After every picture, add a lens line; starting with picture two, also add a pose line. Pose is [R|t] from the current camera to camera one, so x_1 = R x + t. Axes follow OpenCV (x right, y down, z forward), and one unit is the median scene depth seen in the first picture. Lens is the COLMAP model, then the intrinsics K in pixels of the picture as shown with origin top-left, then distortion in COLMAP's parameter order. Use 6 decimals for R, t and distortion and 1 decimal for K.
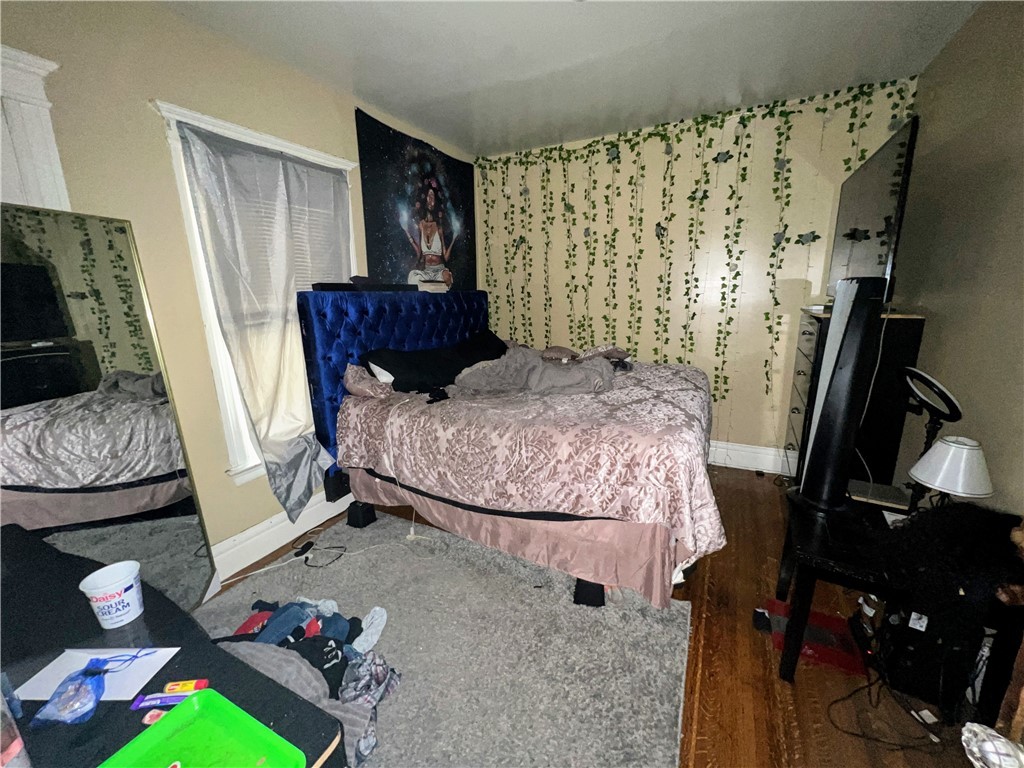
lens RADIAL K [[406.3, 0, 512.0], [0, 406.3, 384.0], [0, 0, 1]] dist [-0.004793, 0.000006]
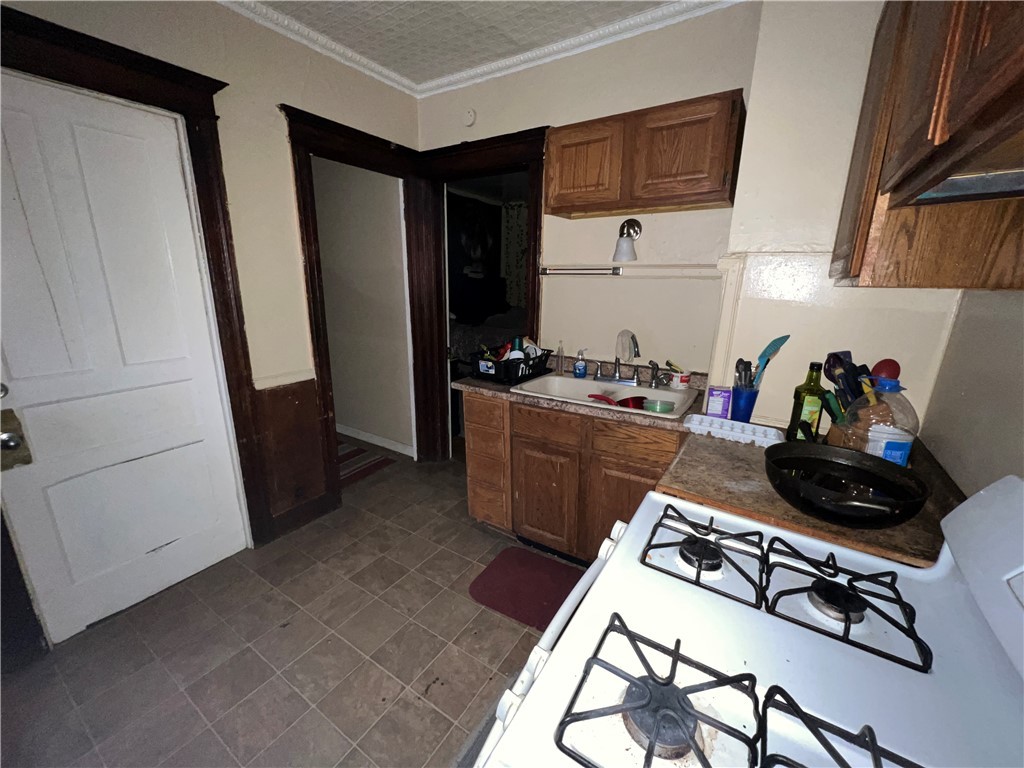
lens RADIAL K [[406.3, 0, 512.0], [0, 406.3, 384.0], [0, 0, 1]] dist [-0.004793, 0.000006]
pose [[0.995146, 0.061842, -0.076556, 0.135320], [-0.059435, 0.997675, 0.033339, 0.175751], [0.078440, -0.028627, 0.996508, -0.798127]]
